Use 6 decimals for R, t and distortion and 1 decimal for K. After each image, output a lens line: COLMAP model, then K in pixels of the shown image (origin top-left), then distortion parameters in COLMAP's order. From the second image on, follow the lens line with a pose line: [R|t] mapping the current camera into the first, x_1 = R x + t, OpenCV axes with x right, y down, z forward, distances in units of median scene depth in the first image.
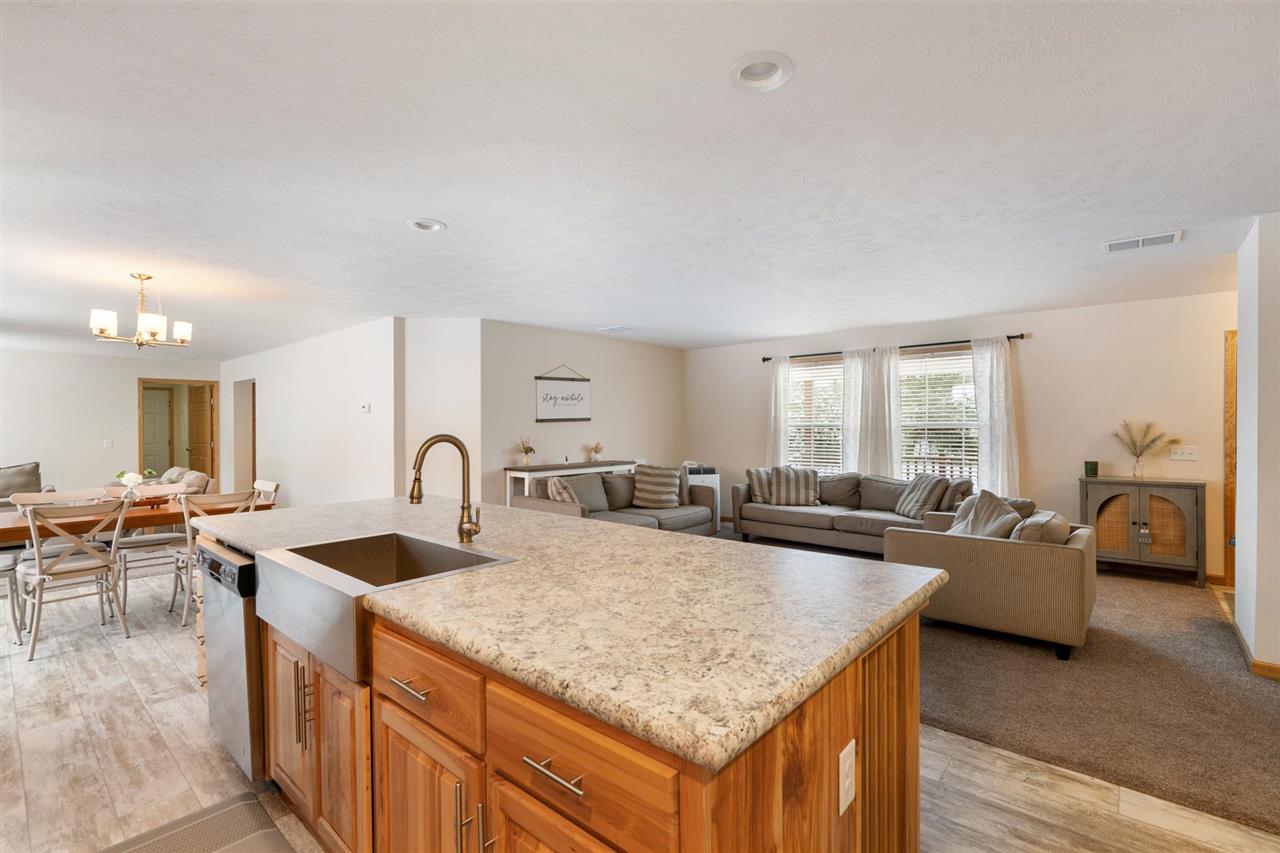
lens RADIAL K [[592.8, 0, 657.5], [0, 592.8, 419.8], [0, 0, 1]] dist [-0.001281, 0.001148]
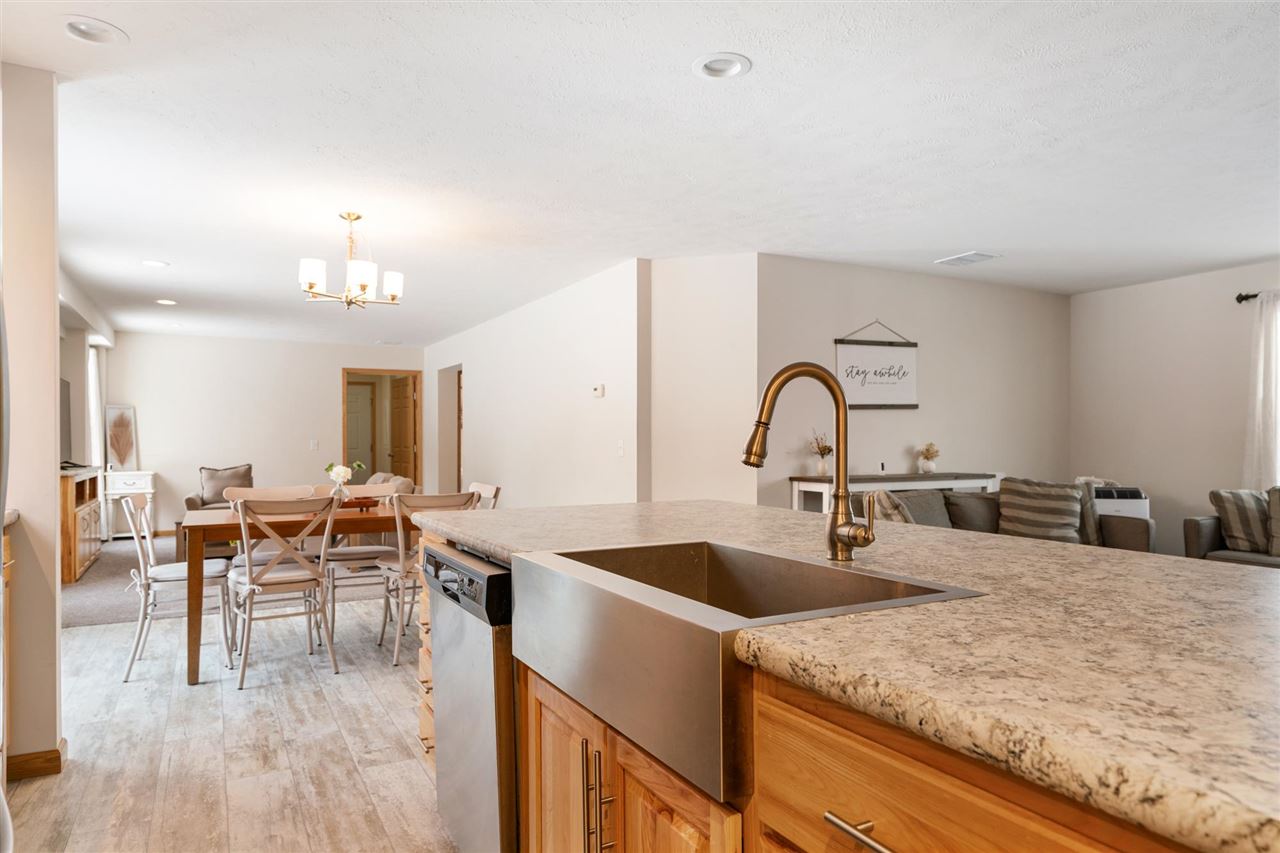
lens RADIAL K [[815.6, 0, 647.1], [0, 815.6, 435.4], [0, 0, 1]] dist [0.008787, 0.006847]
pose [[0.936748, 0.001743, -0.350001, -0.140728], [-0.002147, 0.999997, -0.000768, 0.056720], [0.349999, 0.001471, 0.936749, 0.140850]]
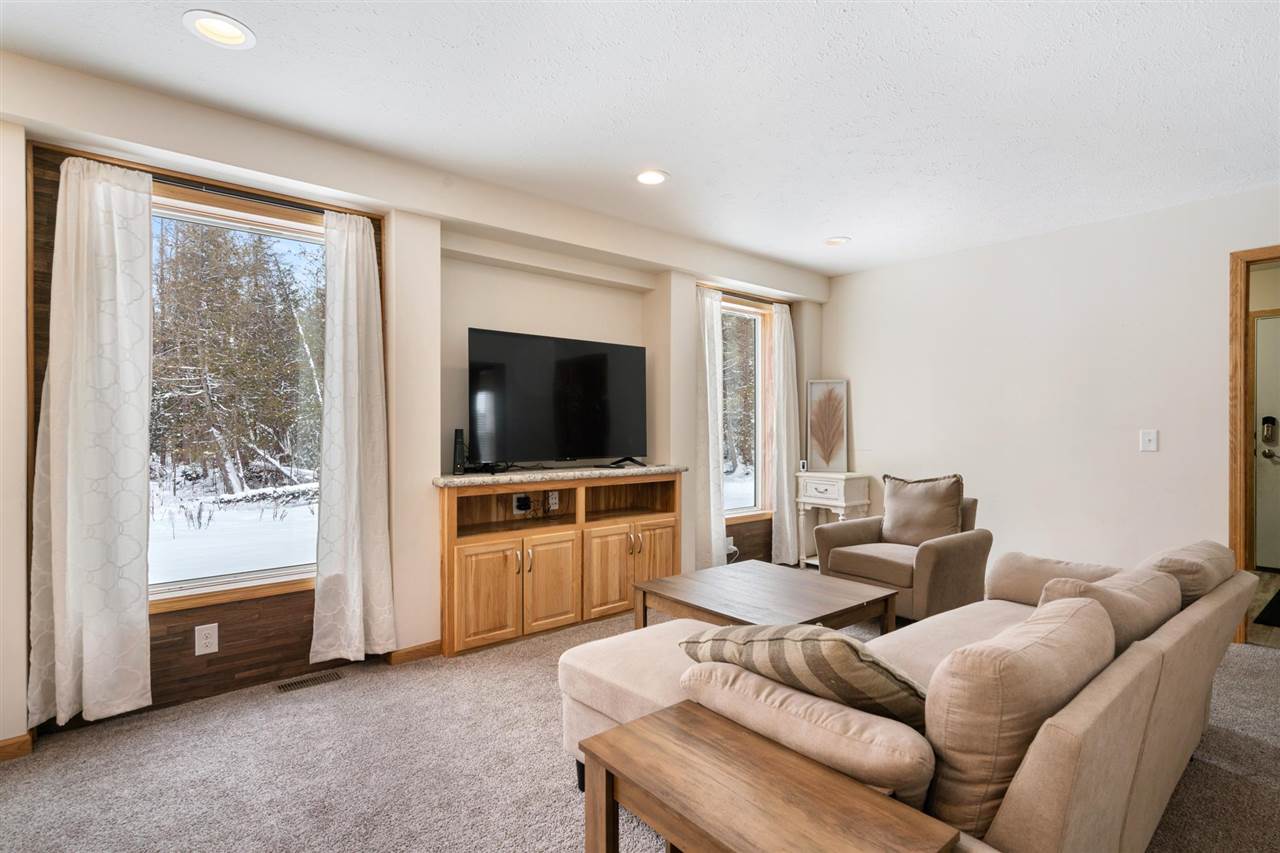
lens RADIAL K [[651.7, 0, 620.8], [0, 651.7, 428.6], [0, 0, 1]] dist [0.013589, -0.002568]
pose [[-0.148661, 0.016161, -0.988756, -0.784701], [0.002693, 0.999869, 0.015938, 0.052956], [0.988884, -0.000293, -0.148686, 1.237740]]
